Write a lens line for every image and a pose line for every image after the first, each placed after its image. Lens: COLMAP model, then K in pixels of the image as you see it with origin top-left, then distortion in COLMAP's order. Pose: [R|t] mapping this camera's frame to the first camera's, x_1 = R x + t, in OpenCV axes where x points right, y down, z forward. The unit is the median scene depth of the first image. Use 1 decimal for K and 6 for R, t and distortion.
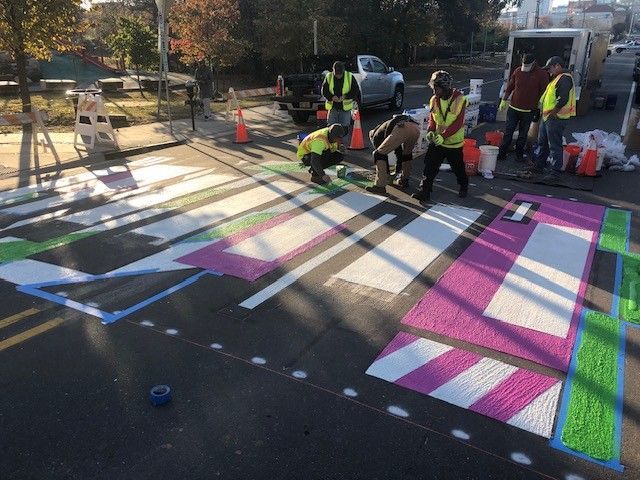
lens RADIAL K [[507.9, 0, 317.1], [0, 507.9, 254.7], [0, 0, 1]] dist [0.020070, -0.003484]
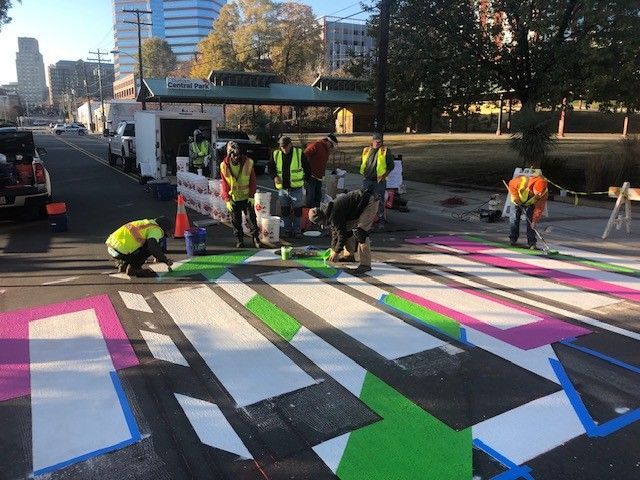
lens RADIAL K [[522.0, 0, 330.8], [0, 522.0, 236.9], [0, 0, 1]] dist [0.014843, -0.002629]
pose [[0.507469, -0.162141, 0.846278, -1.053650], [0.312875, 0.949777, -0.005645, -0.243084], [-0.802860, 0.267644, 0.532712, 0.650049]]
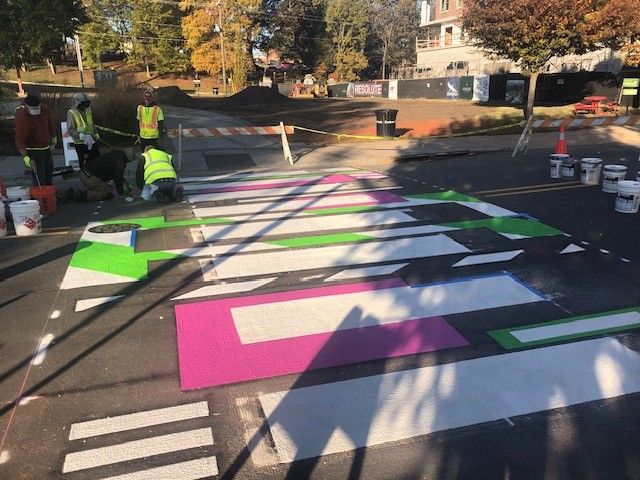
lens RADIAL K [[516.4, 0, 318.5], [0, 516.4, 238.7], [0, 0, 1]] dist [0.018568, -0.002487]
pose [[-0.732298, -0.181579, 0.656330, -1.059709], [0.260047, 0.816192, 0.515952, -0.747524], [-0.629377, 0.548507, -0.550477, 1.944310]]
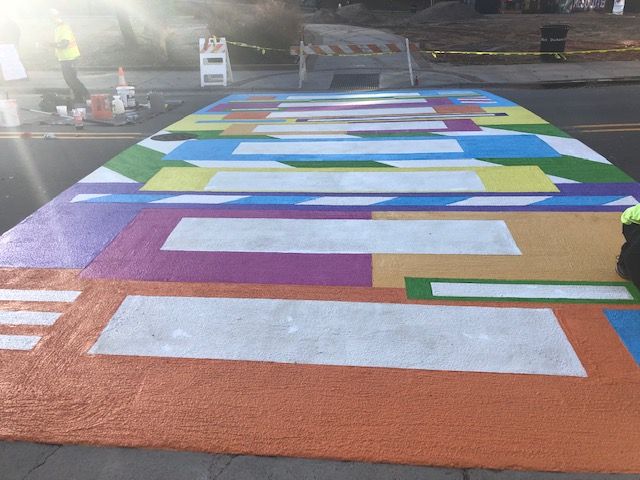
lens RADIAL K [[514.6, 0, 320.2], [0, 514.6, 237.9], [0, 0, 1]] dist [0.013357, -0.002001]
pose [[-0.424992, -0.353477, 0.833328, -1.265203], [0.357054, 0.780498, 0.513163, -0.599313], [-0.831802, 0.515633, -0.205495, 1.640493]]
